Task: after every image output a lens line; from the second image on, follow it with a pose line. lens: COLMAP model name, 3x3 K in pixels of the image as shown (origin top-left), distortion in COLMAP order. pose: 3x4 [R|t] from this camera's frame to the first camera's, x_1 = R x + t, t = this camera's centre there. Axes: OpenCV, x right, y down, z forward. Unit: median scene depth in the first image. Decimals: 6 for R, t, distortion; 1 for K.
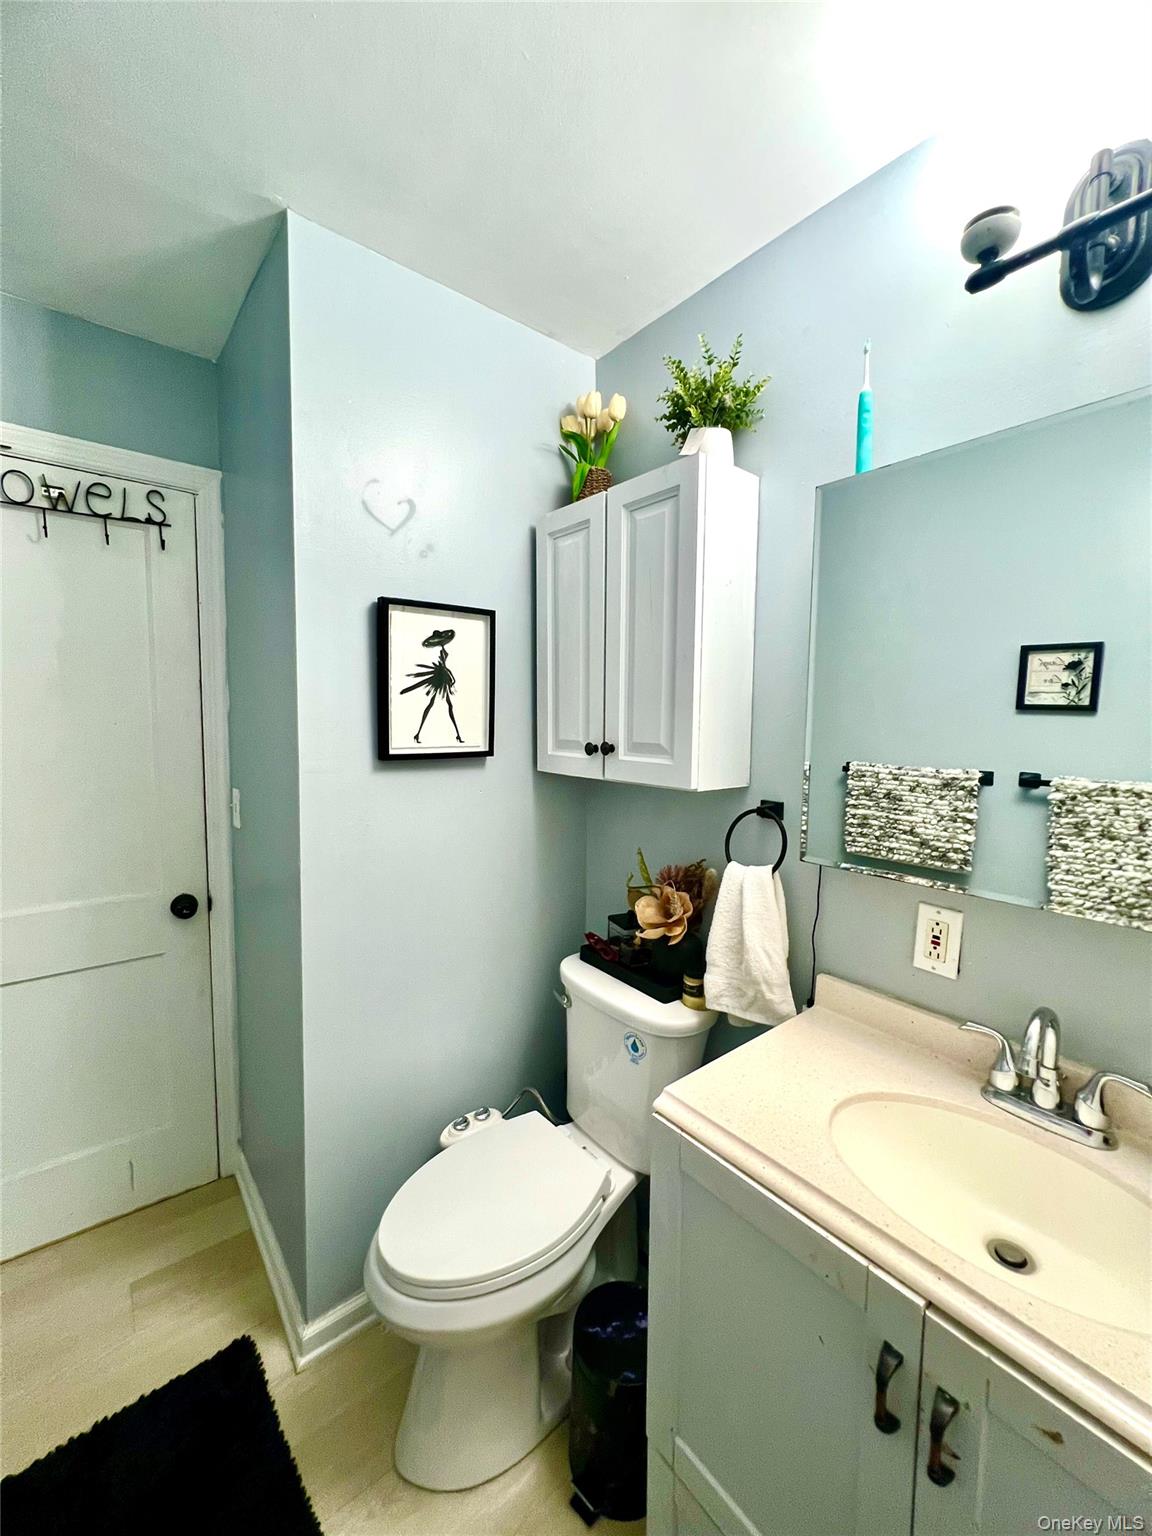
lens RADIAL K [[613.8, 0, 581.7], [0, 613.8, 765.8], [0, 0, 1]] dist [-0.001853, 0.000456]
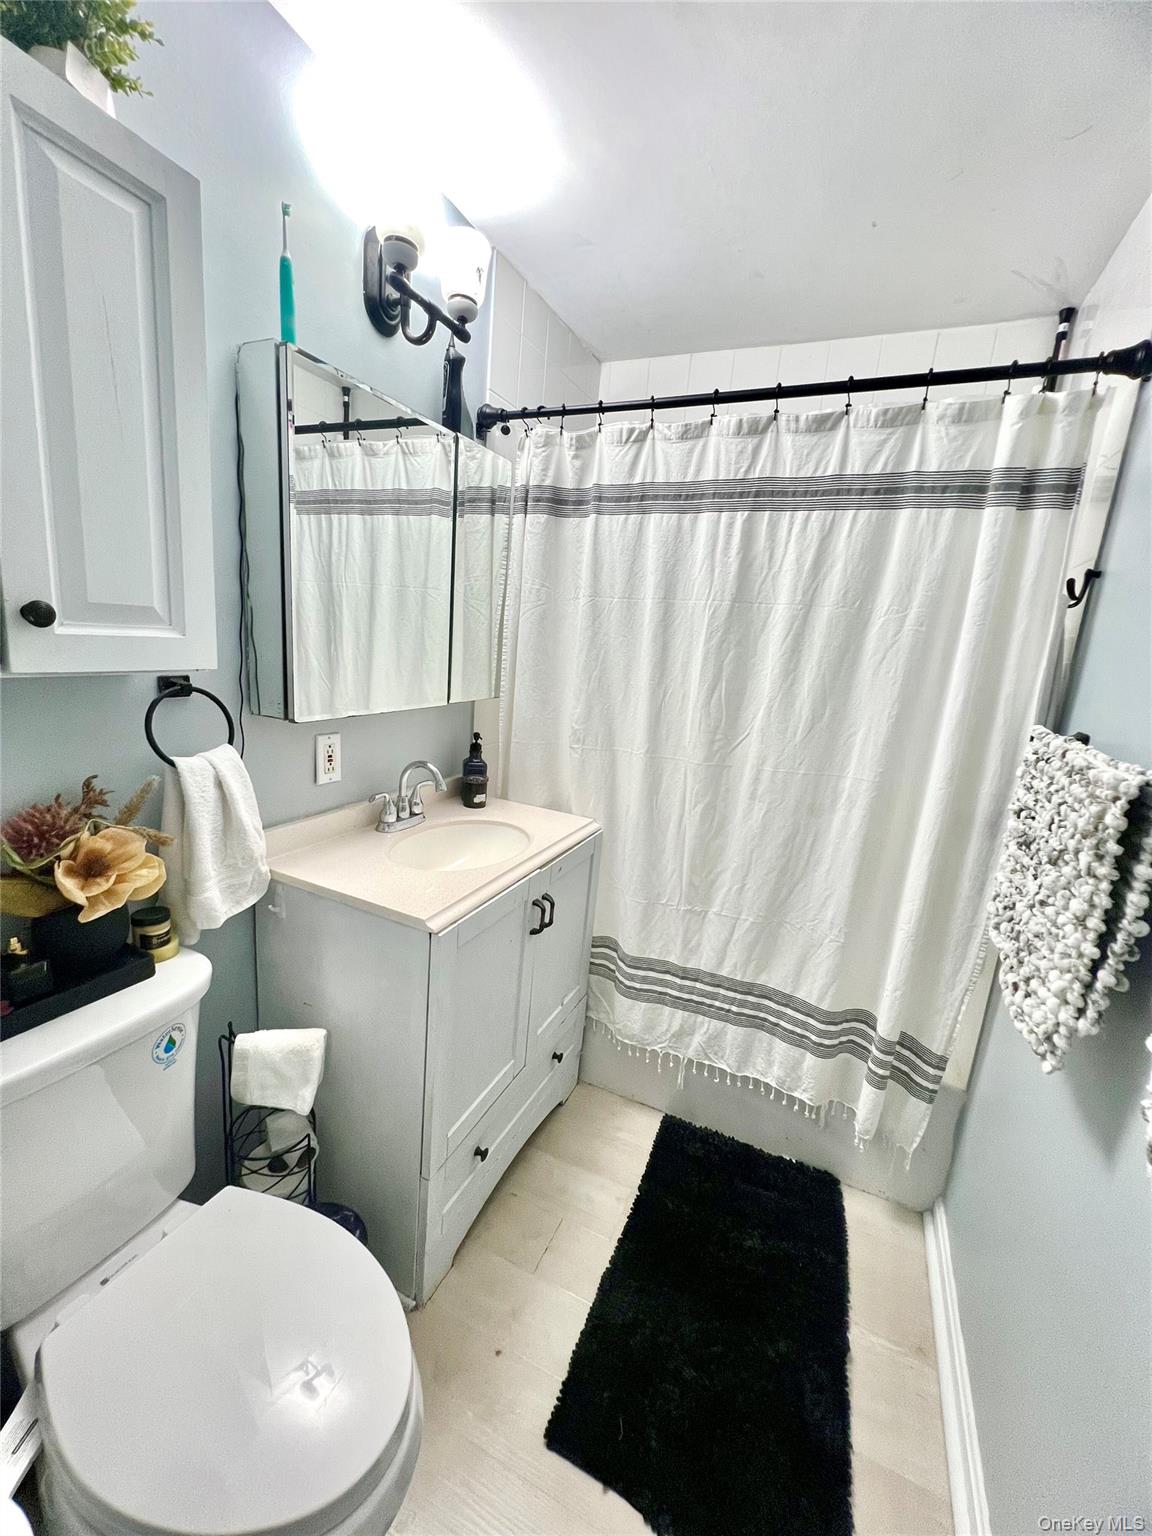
lens RADIAL K [[613.8, 0, 575.4], [0, 613.8, 762.0], [0, 0, 1]] dist [-0.001853, 0.000456]
pose [[-0.435932, -0.230369, 0.869996, -0.861833], [-0.014944, 0.968404, 0.248939, -0.056819], [-0.899856, 0.095519, -0.425601, 1.105145]]
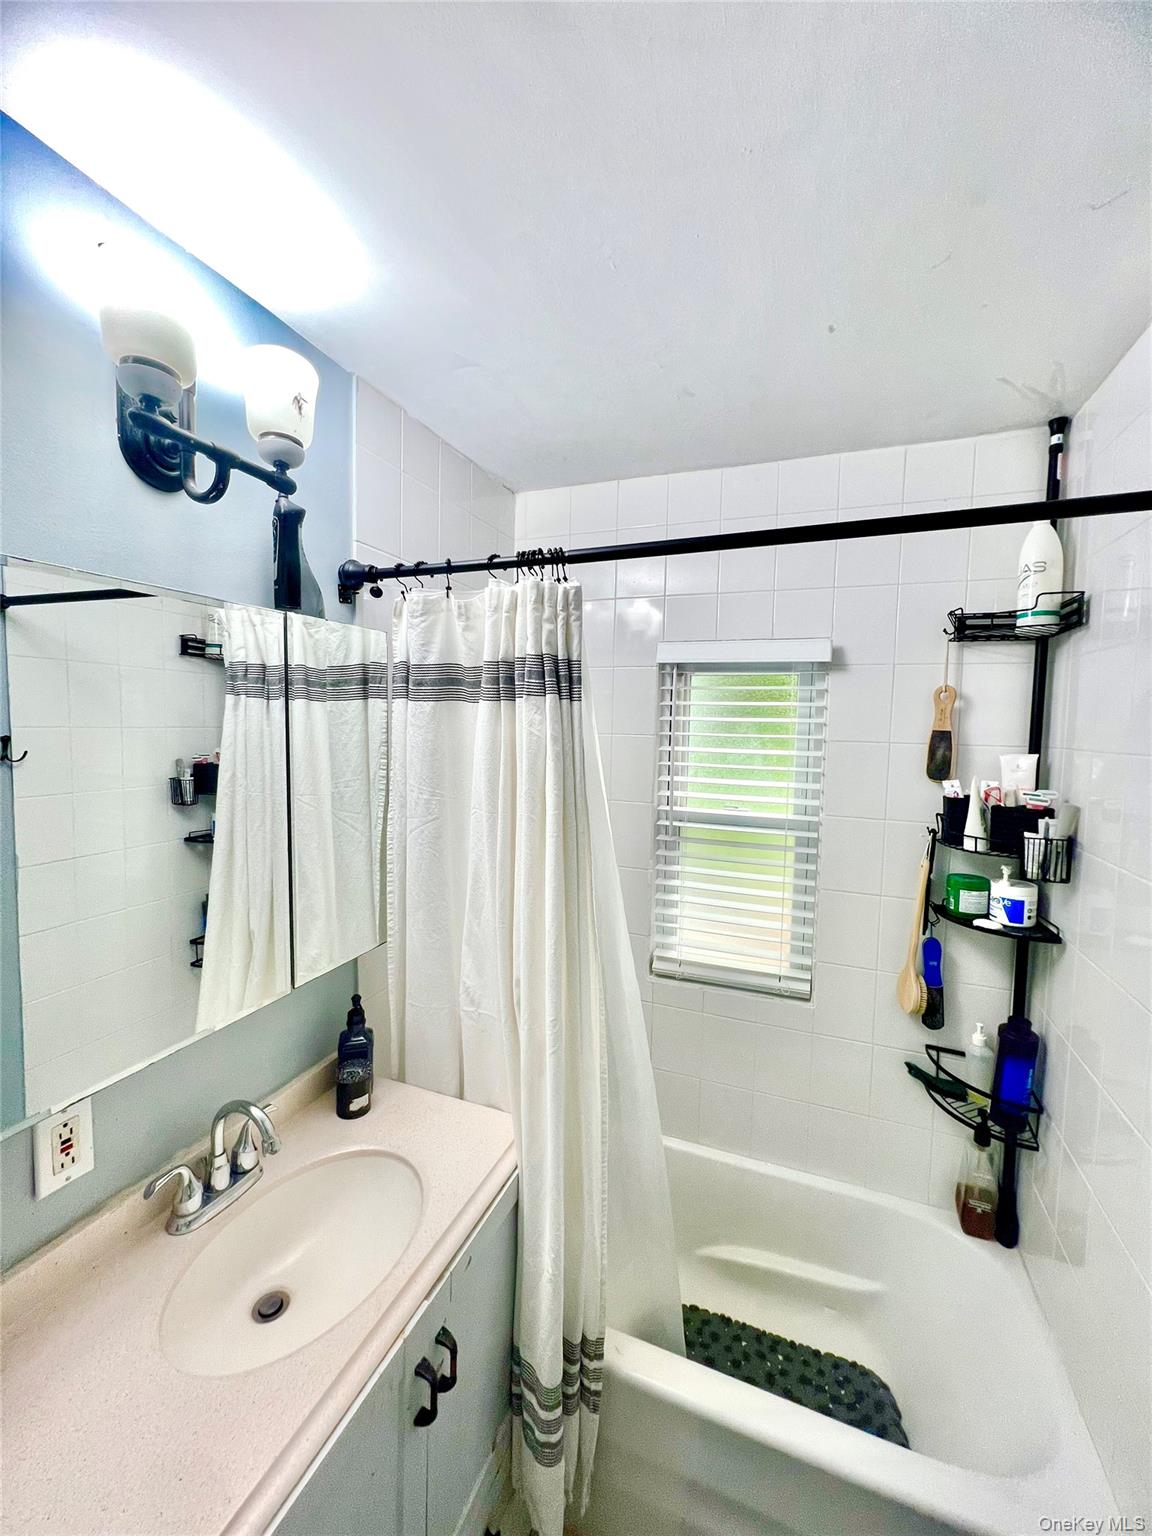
lens RADIAL K [[613.8, 0, 574.0], [0, 613.8, 764.1], [0, 0, 1]] dist [-0.001853, 0.000456]
pose [[-0.488800, -0.082046, 0.868529, -0.434795], [0.042764, 0.992118, 0.117788, -0.295201], [-0.871347, 0.094717, -0.481439, 0.763937]]
